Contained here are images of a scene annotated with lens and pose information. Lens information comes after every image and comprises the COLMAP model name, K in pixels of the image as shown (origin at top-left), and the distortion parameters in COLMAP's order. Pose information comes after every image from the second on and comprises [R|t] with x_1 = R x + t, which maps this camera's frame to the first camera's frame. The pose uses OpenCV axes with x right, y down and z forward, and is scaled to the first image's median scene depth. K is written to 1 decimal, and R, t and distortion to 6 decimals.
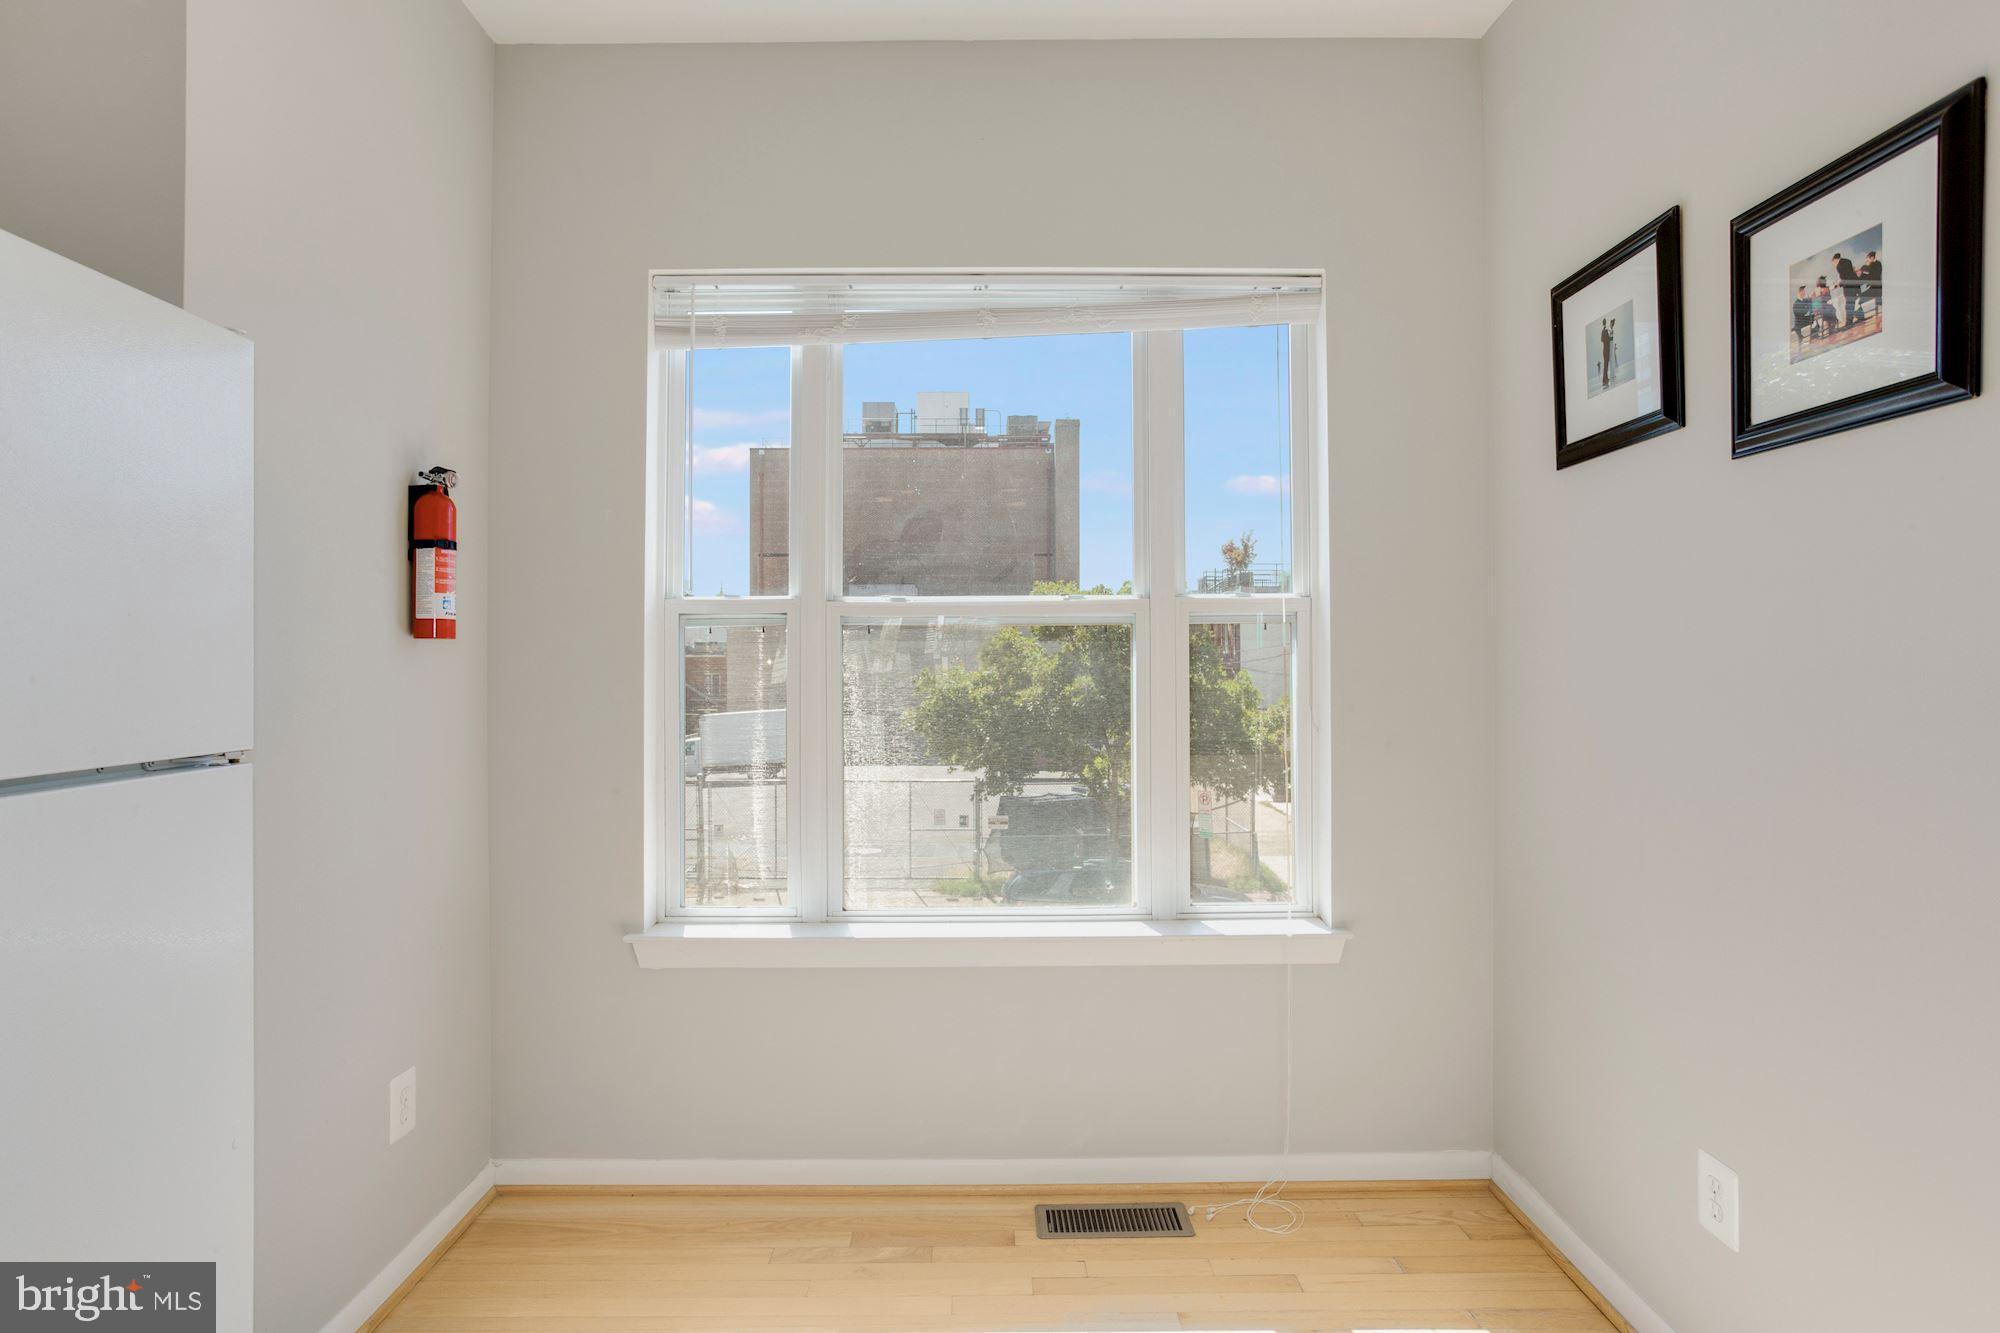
lens RADIAL K [[1001.0, 0, 997.9], [0, 1001.0, 650.7], [0, 0, 1]] dist [-0.064111, 0.048666]
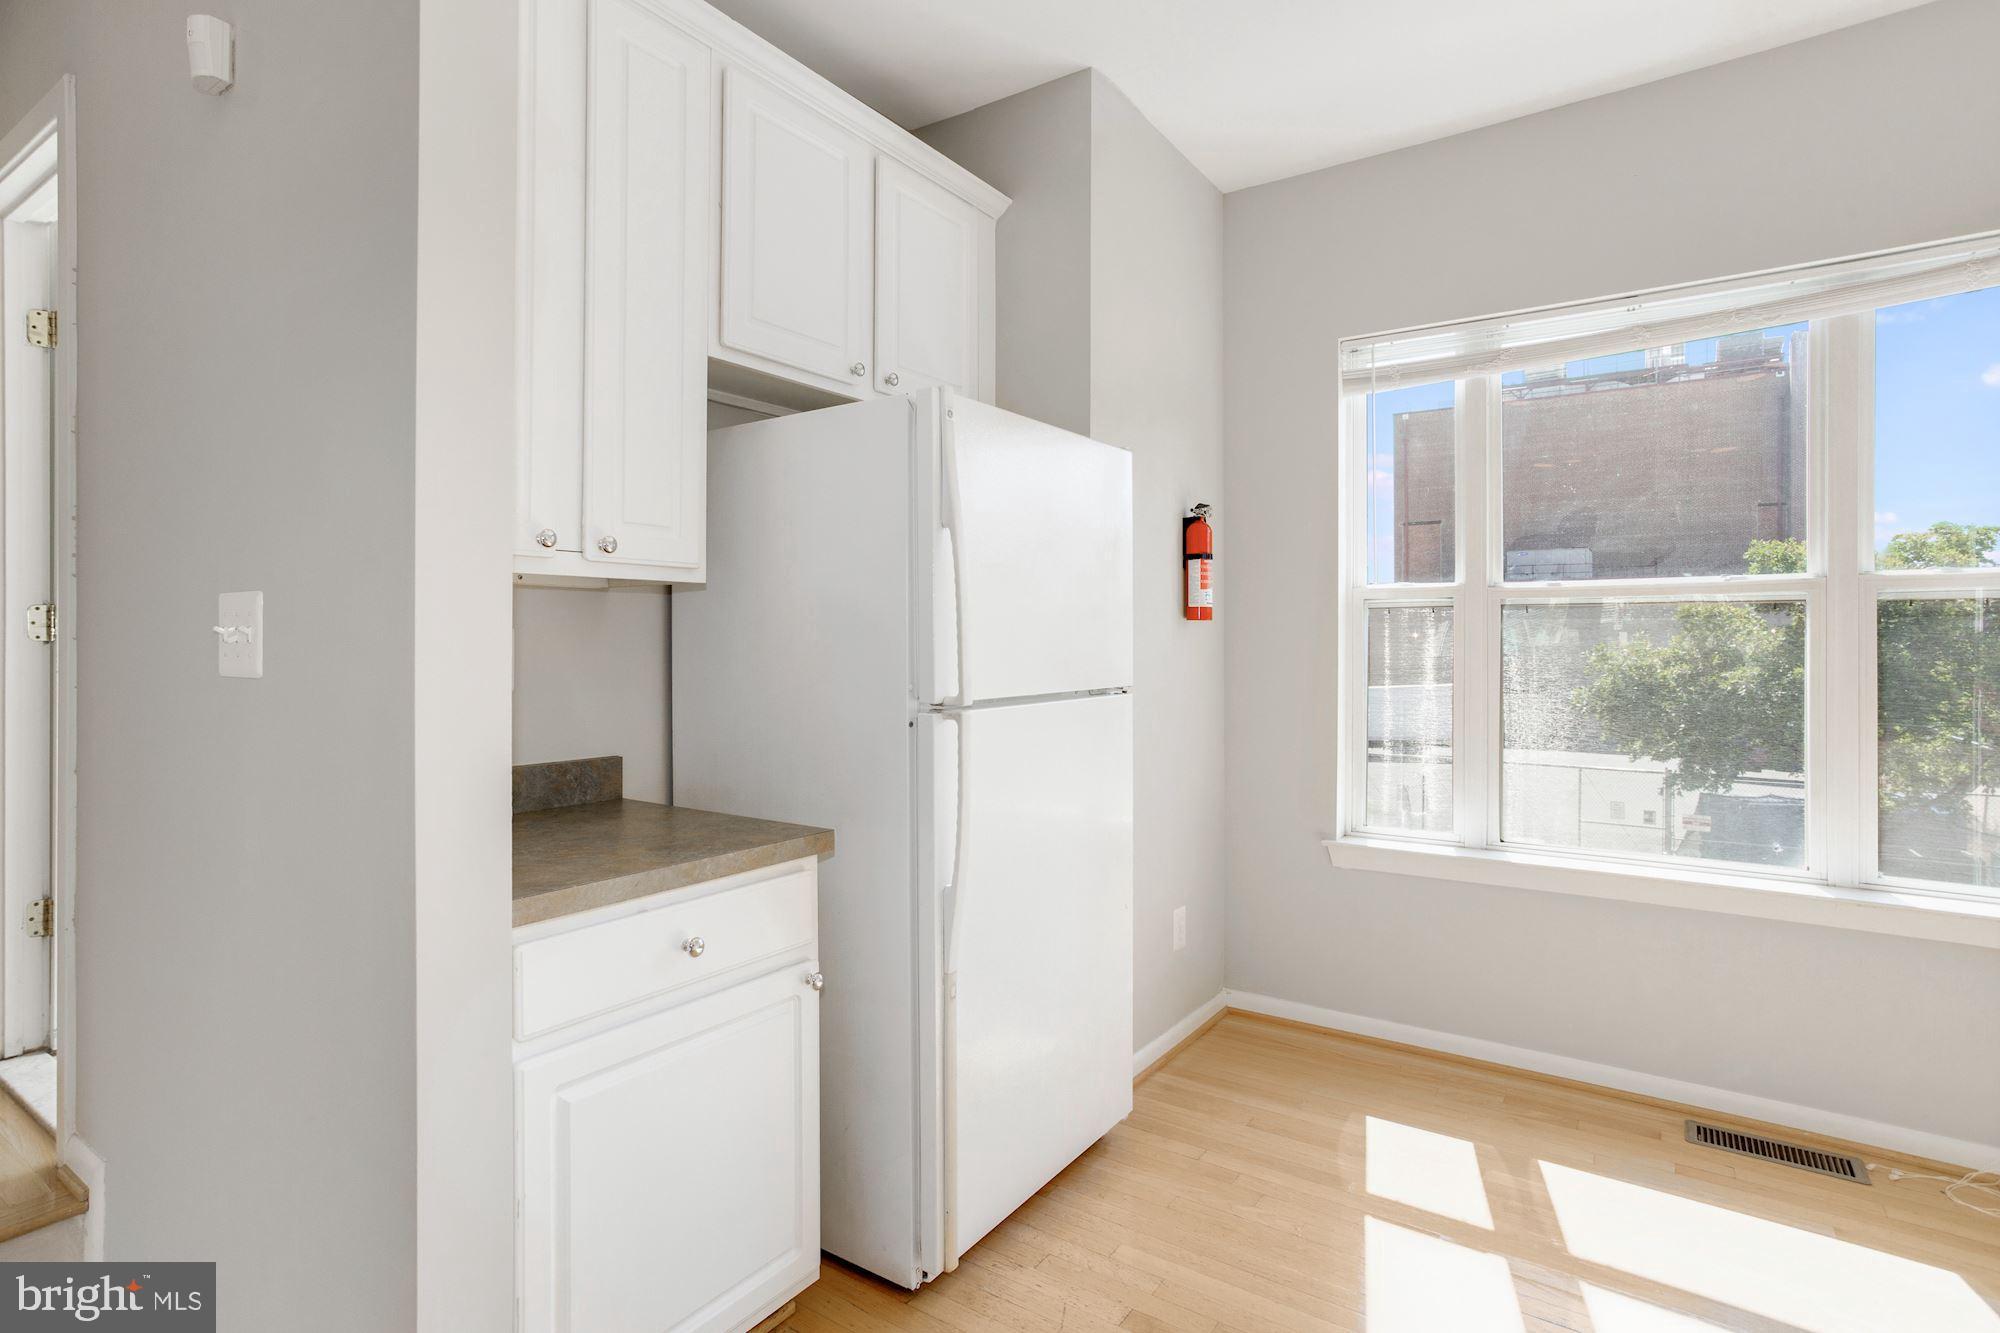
lens RADIAL K [[1039.6, 0, 966.2], [0, 1039.6, 635.9], [0, 0, 1]] dist [-0.045438, 0.026522]
pose [[0.806989, 0.003542, -0.590556, 0.055649], [0.003380, 0.999938, 0.010616, -0.005066], [0.590556, -0.010563, 0.806927, -0.386739]]
